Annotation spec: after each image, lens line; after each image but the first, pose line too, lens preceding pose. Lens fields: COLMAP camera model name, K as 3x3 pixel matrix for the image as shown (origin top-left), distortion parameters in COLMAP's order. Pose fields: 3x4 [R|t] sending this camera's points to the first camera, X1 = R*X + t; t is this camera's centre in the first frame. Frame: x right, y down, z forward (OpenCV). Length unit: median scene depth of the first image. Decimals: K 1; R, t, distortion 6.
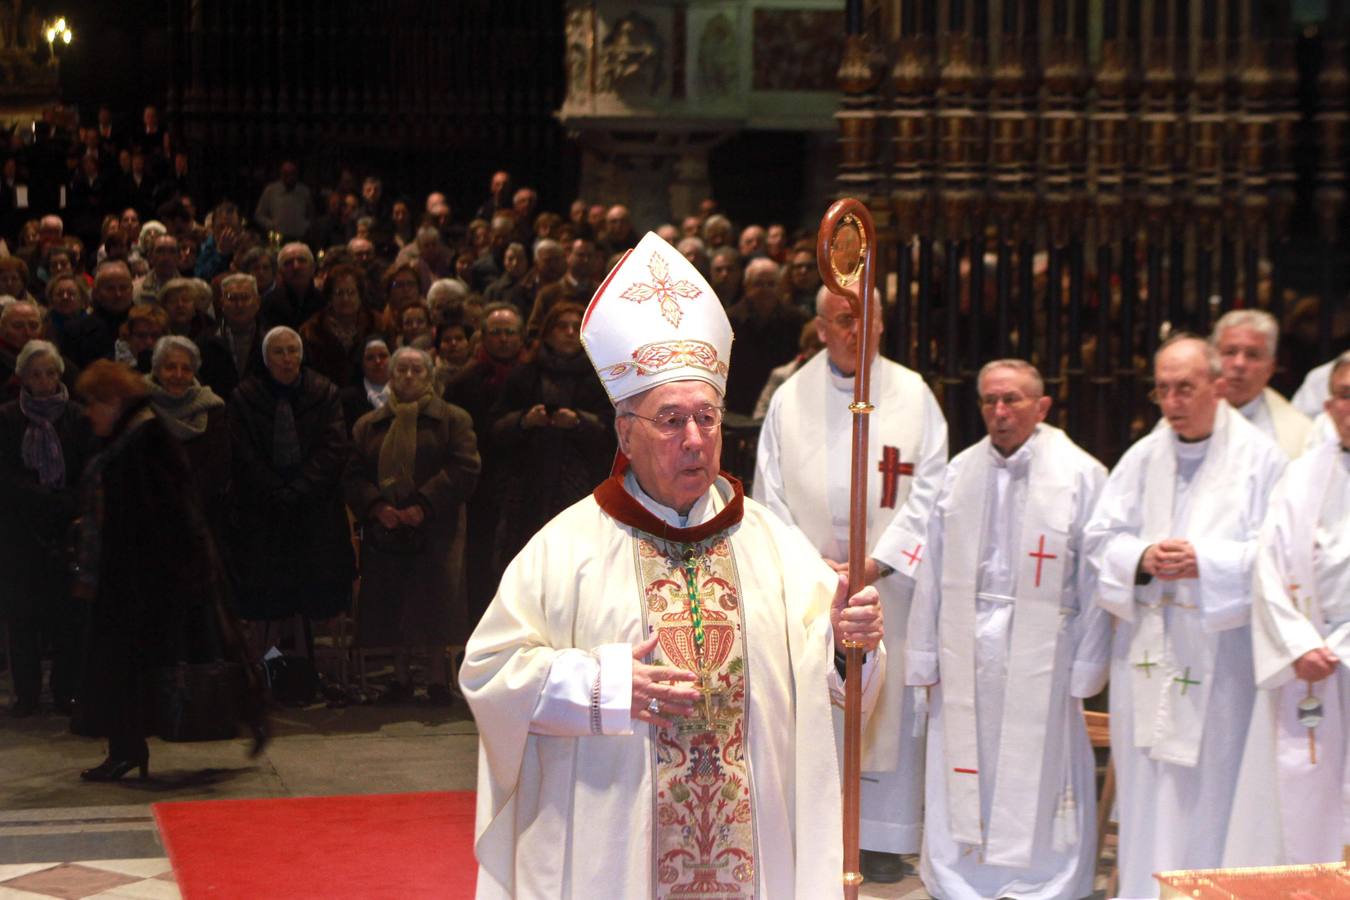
lens RADIAL K [[3238.7, 0, 675.0], [0, 3238.7, 450.0], [0, 0, 1]] dist [-0.013098, -0.655788]
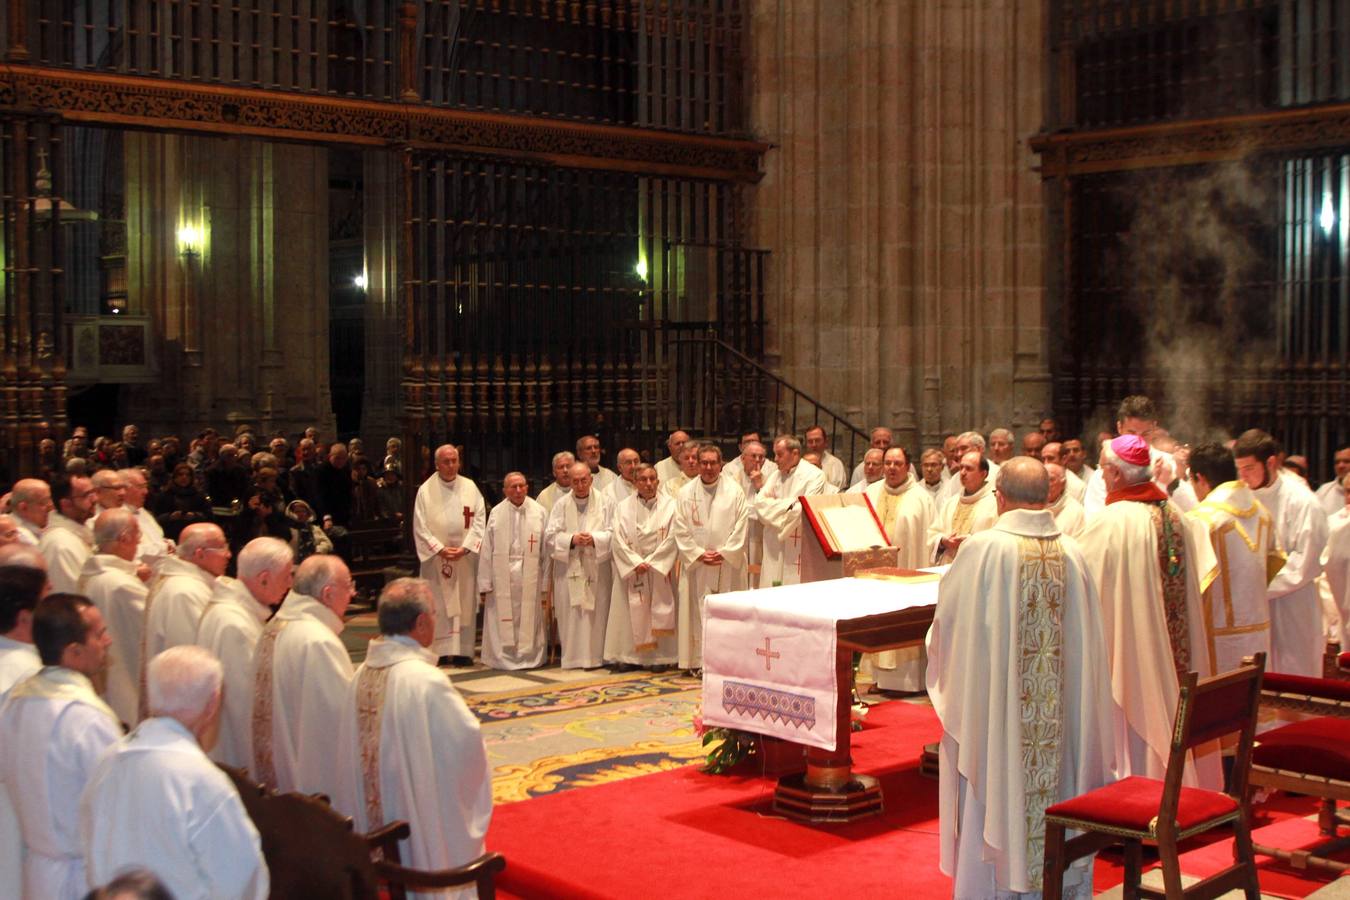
lens RADIAL K [[1751.7, 0, 652.4], [0, 1751.7, 452.0], [0, 0, 1]] dist [-0.104640, 0.109053]
pose [[0.888310, -0.033324, 0.458034, -0.177575], [0.056773, 0.997682, -0.037519, 0.006540], [-0.455722, 0.059332, 0.888142, -0.147010]]
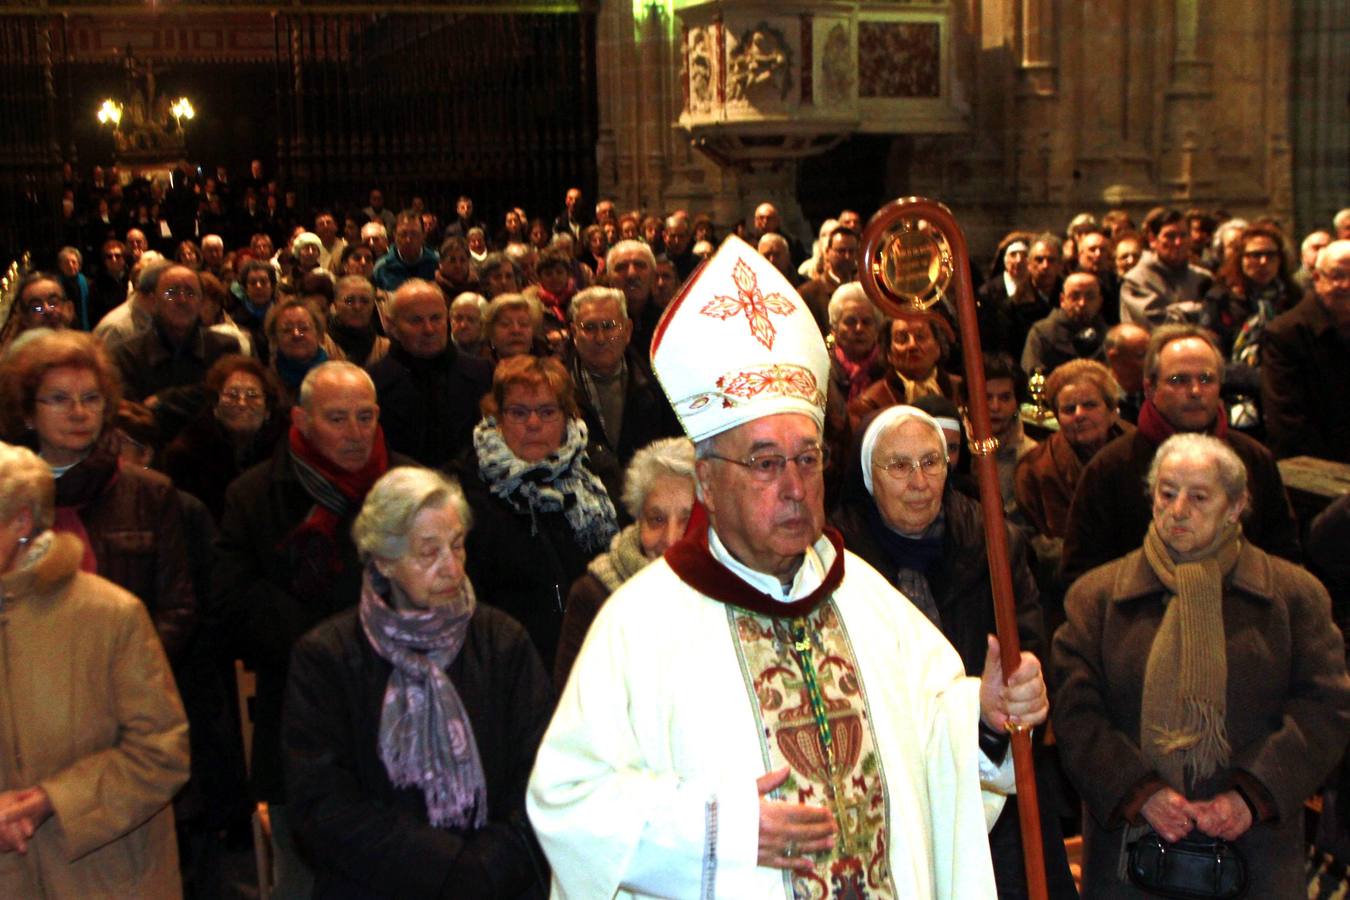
lens RADIAL K [[1751.7, 0, 652.4], [0, 1751.7, 452.0], [0, 0, 1]] dist [-0.104640, 0.109053]
pose [[0.995863, -0.043615, 0.079722, -0.100958], [0.039474, 0.997825, 0.052800, -0.026203], [-0.081851, -0.049435, 0.995418, 0.427684]]
